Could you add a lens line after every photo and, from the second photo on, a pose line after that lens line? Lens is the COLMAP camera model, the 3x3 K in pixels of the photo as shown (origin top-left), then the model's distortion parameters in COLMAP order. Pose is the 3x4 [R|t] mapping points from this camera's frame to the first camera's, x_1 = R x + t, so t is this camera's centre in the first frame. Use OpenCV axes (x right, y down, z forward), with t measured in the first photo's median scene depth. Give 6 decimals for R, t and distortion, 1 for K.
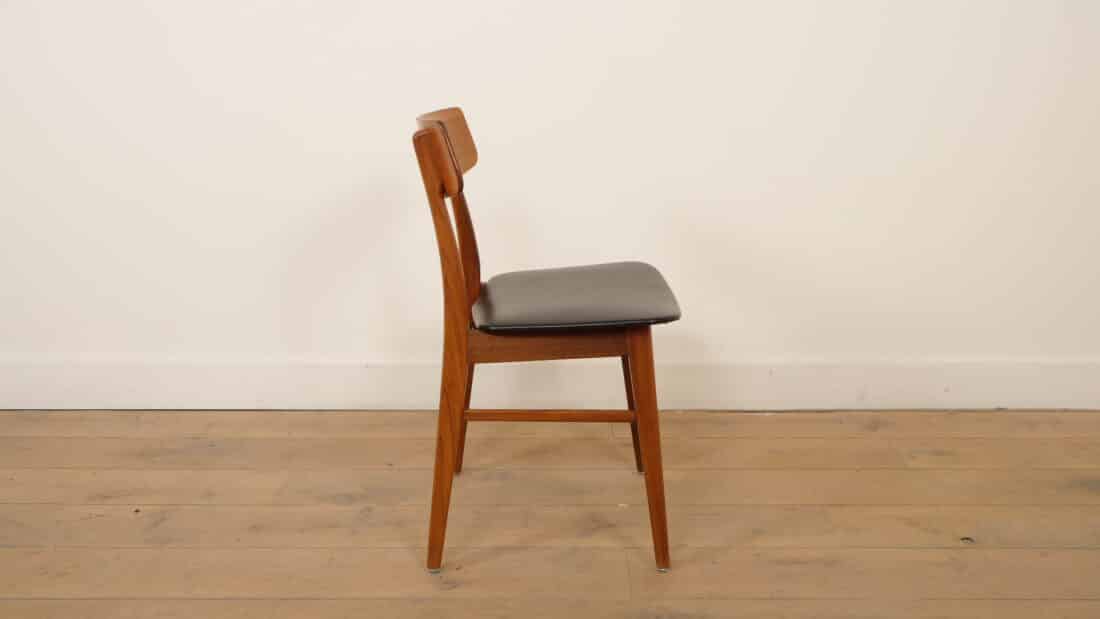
lens RADIAL K [[1141.6, 0, 544.4], [0, 1141.6, 314.4], [0, 0, 1]] dist [-0.016800, 0.000000]
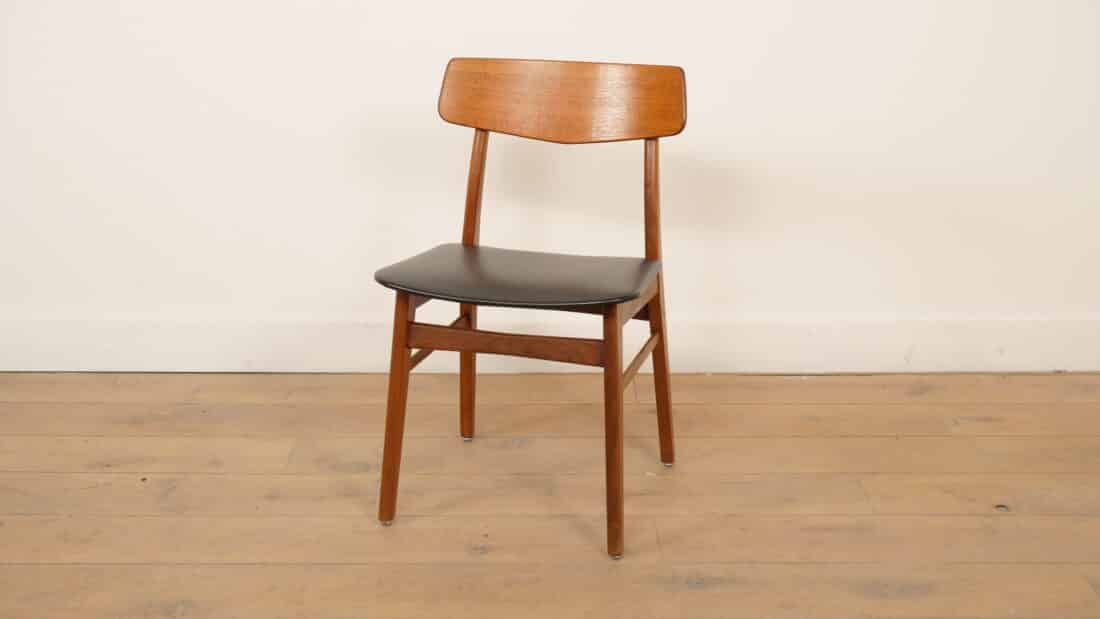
lens RADIAL K [[1573.6, 0, 552.1], [0, 1573.6, 297.5], [0, 0, 1]] dist [-0.058003, 0.000000]
pose [[0.999751, 0.001674, 0.022238, -0.042539], [-0.002587, 0.999151, 0.041121, -0.034104], [-0.022151, -0.041169, 0.998907, -0.306405]]
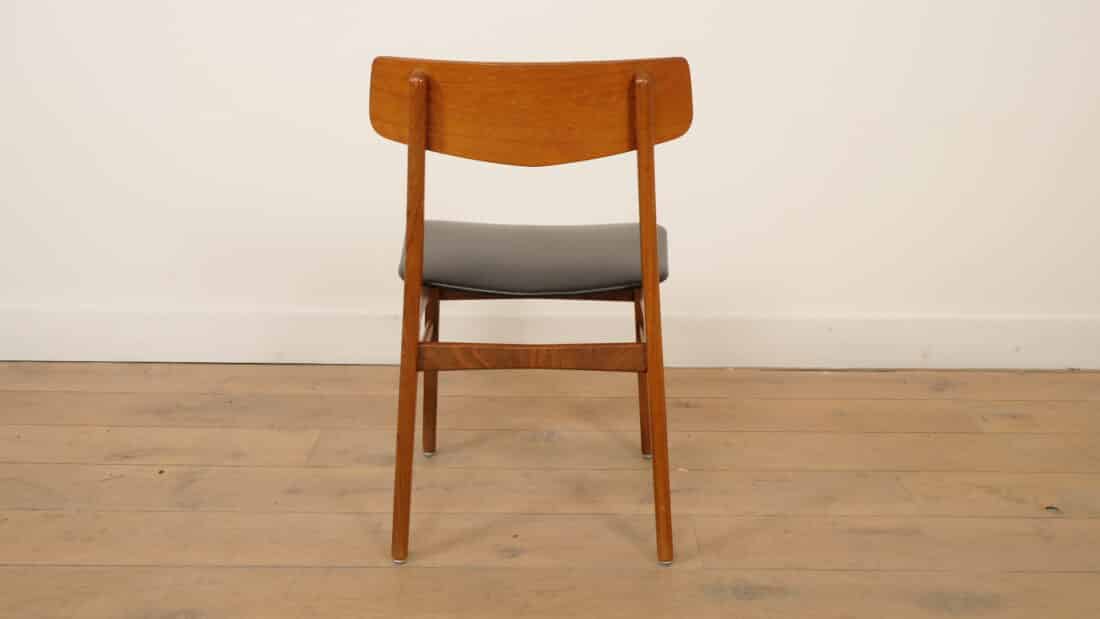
lens RADIAL K [[1248.5, 0, 548.6], [0, 1248.5, 304.4], [0, 0, 1]] dist [-0.010495, 0.000000]
pose [[0.999813, 0.009756, 0.016673, -0.058601], [-0.010350, 0.999300, 0.035945, -0.003244], [-0.016311, -0.036111, 0.999215, -0.013775]]
